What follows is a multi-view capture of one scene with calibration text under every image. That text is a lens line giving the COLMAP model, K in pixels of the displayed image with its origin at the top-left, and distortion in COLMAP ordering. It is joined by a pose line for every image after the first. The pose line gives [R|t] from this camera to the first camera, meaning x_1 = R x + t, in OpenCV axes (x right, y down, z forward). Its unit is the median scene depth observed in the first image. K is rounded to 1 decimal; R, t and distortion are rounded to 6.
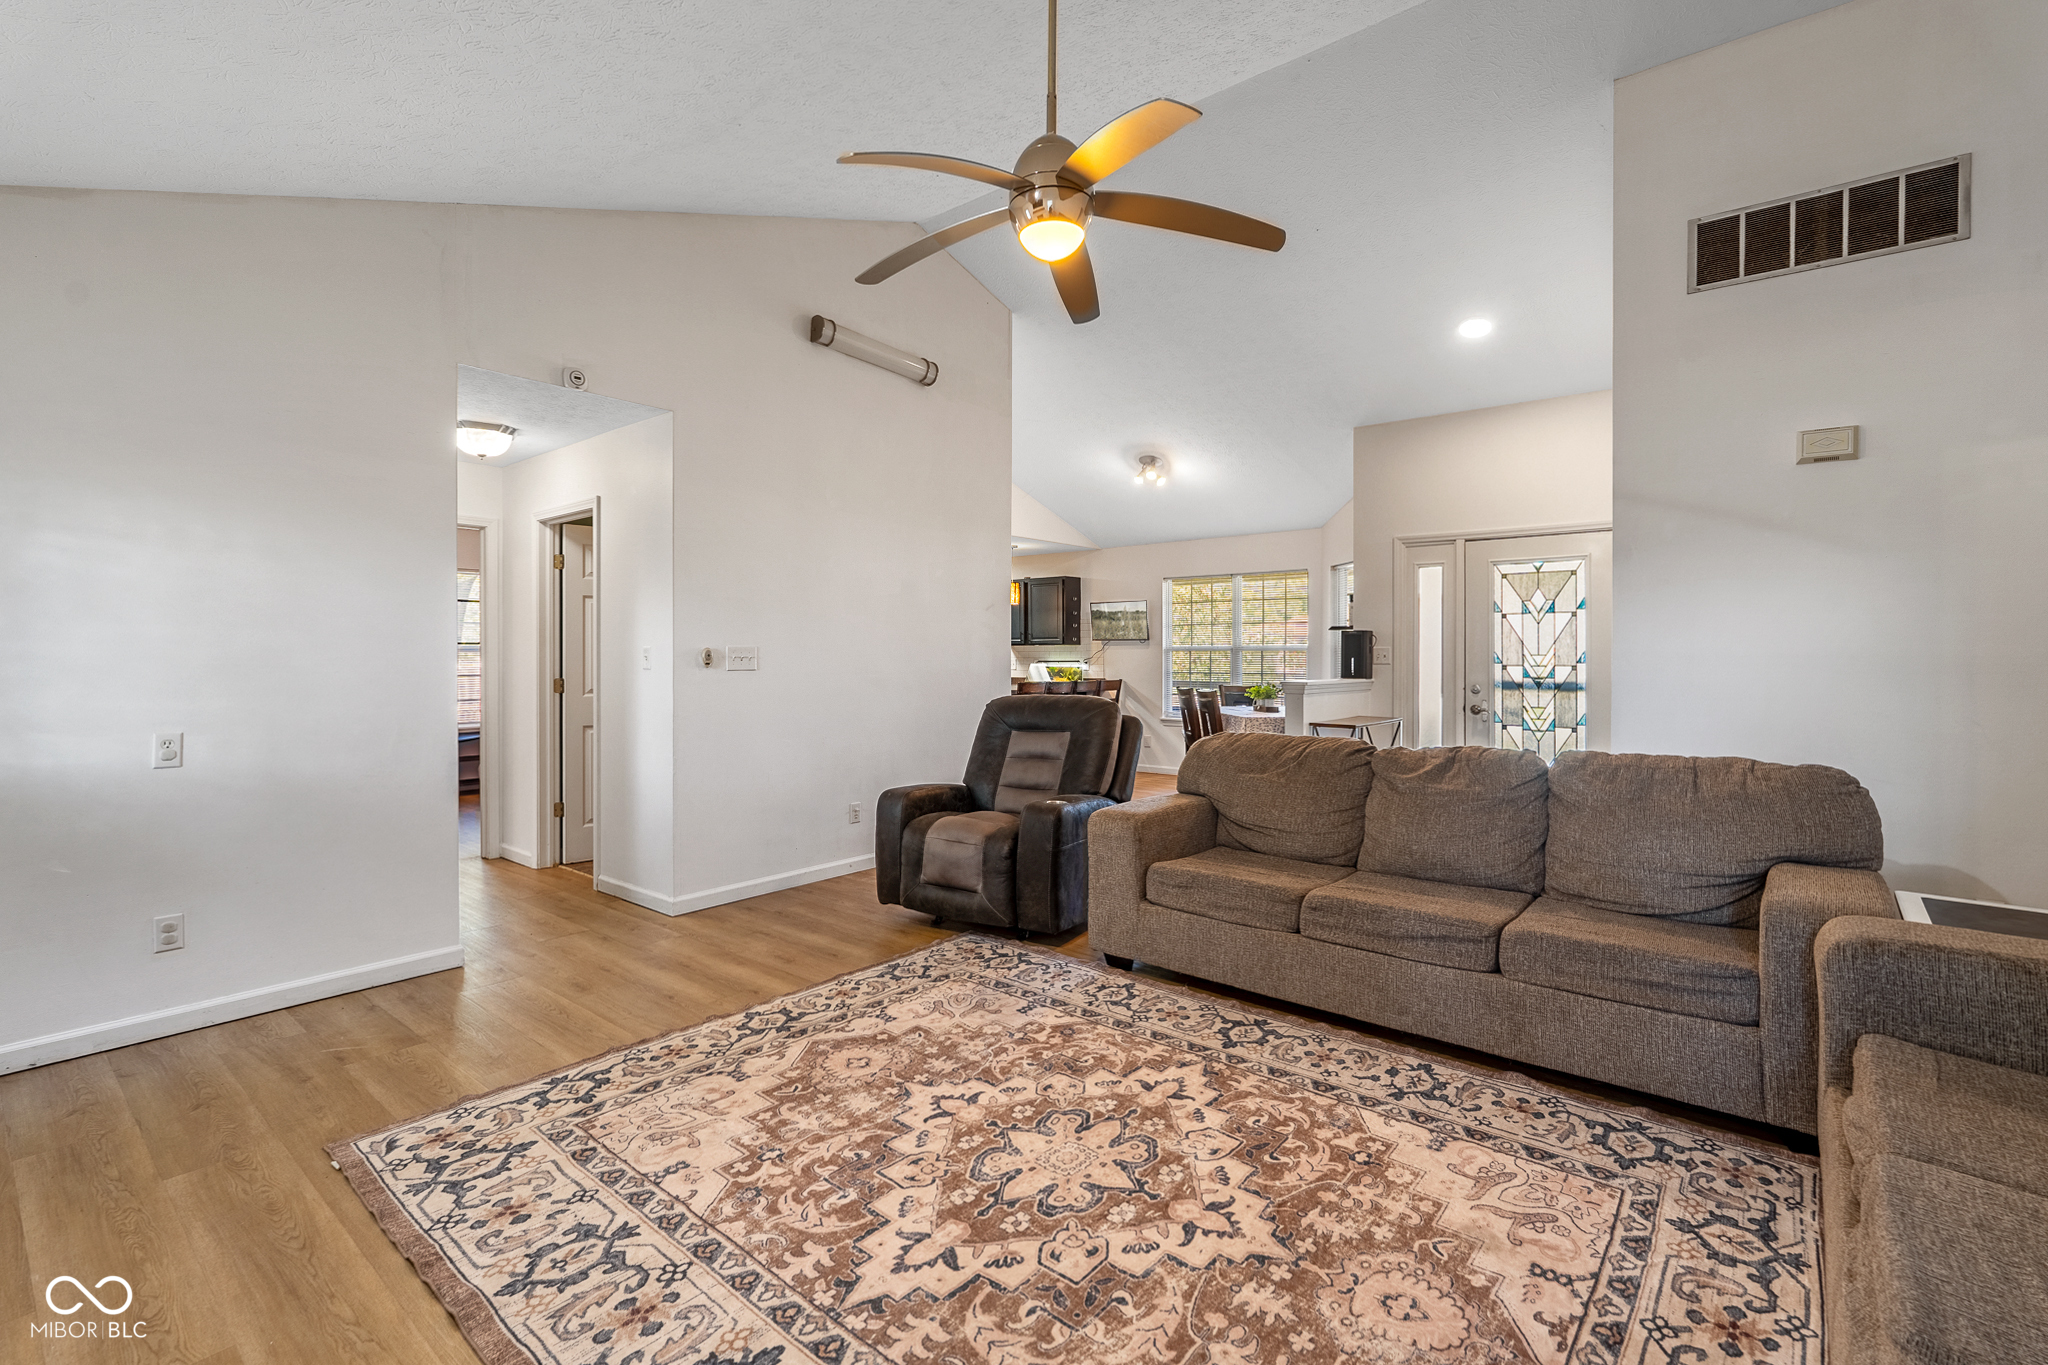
lens RADIAL K [[924.1, 0, 1037.9], [0, 924.1, 664.6], [0, 0, 1]] dist [-0.003934, 0.001061]
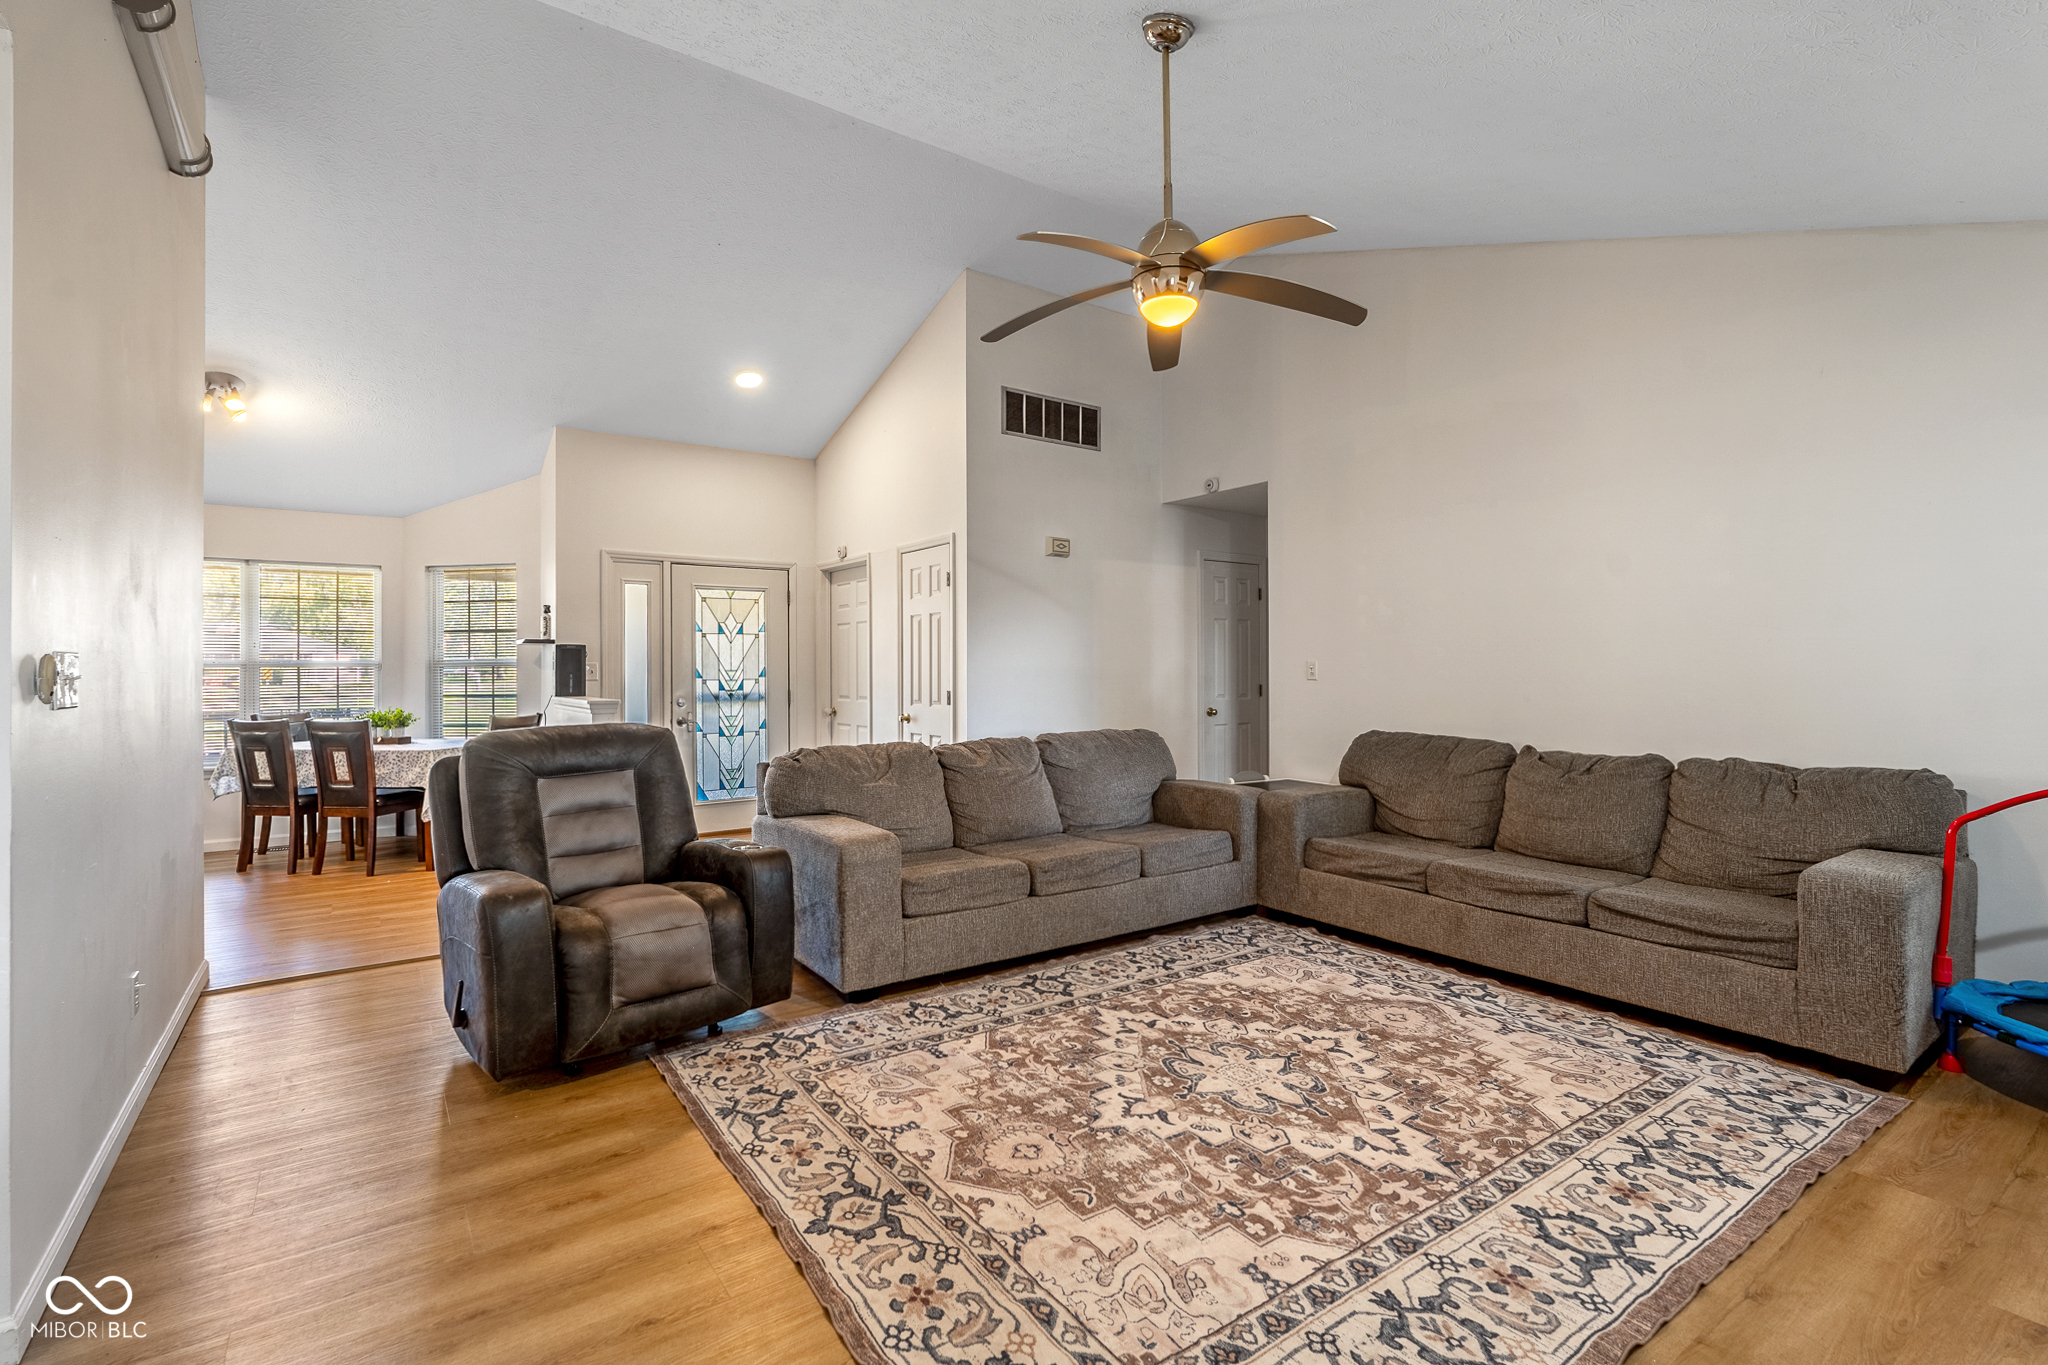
lens RADIAL K [[924.1, 0, 992.5], [0, 924.1, 671.0], [0, 0, 1]] dist [-0.003934, 0.001061]
pose [[0.271450, -0.002716, 0.962449, -0.987638], [0.014709, 0.999891, -0.001326, -0.007068], [-0.962340, 0.014517, 0.271460, 0.774117]]
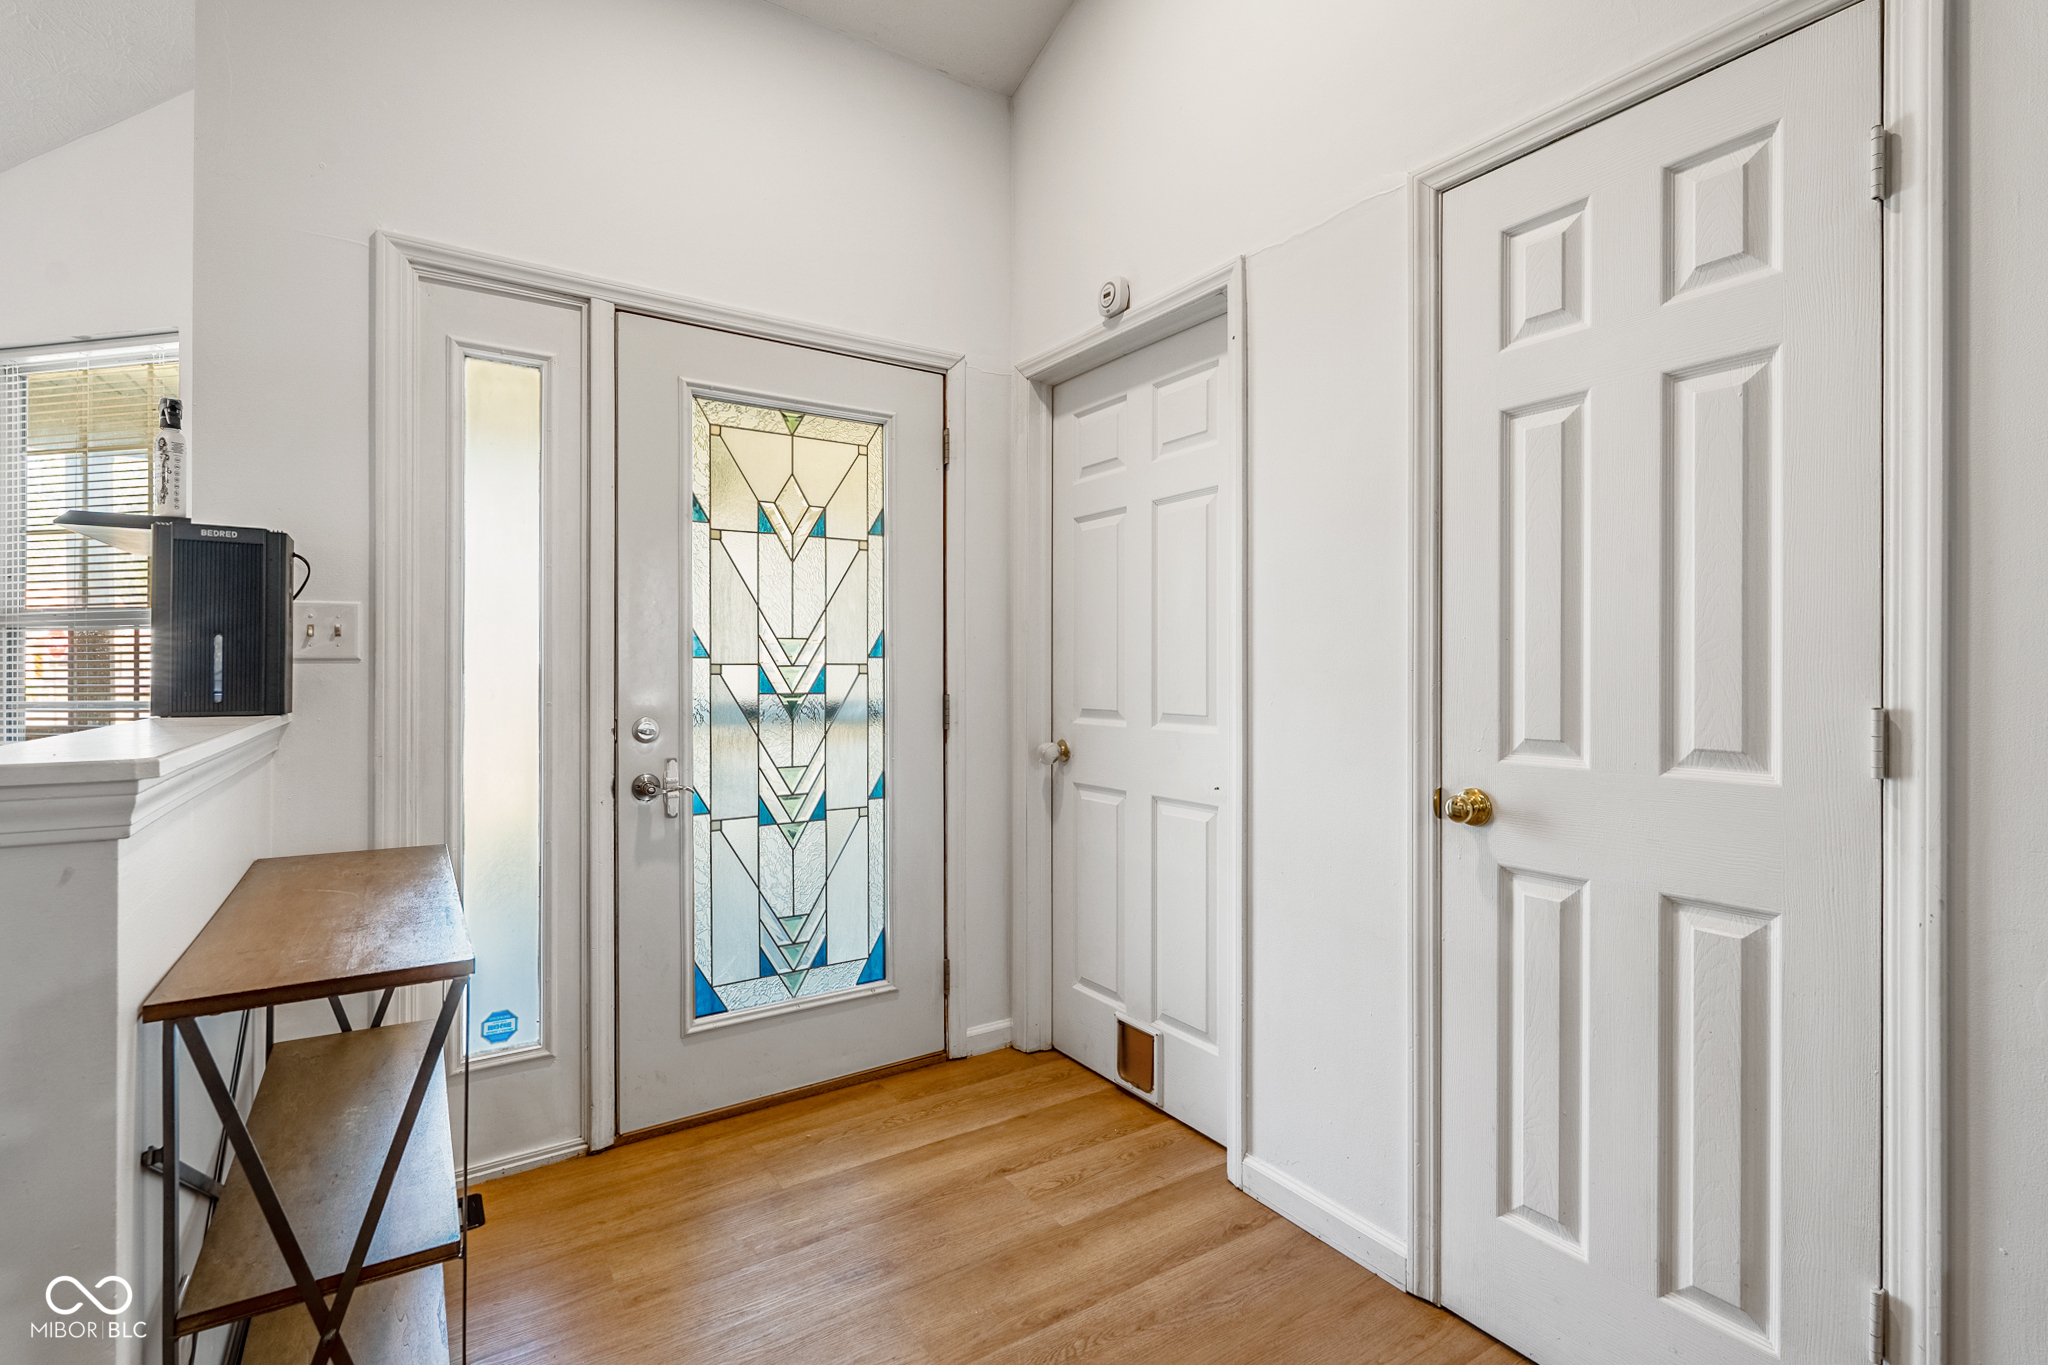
lens RADIAL K [[924.1, 0, 1021.2], [0, 924.1, 671.7], [0, 0, 1]] dist [-0.003934, 0.001061]
pose [[0.291176, -0.004970, 0.956657, 0.369022], [0.008459, 0.999961, 0.002621, 0.008982], [-0.956632, 0.007329, 0.291206, 1.620387]]
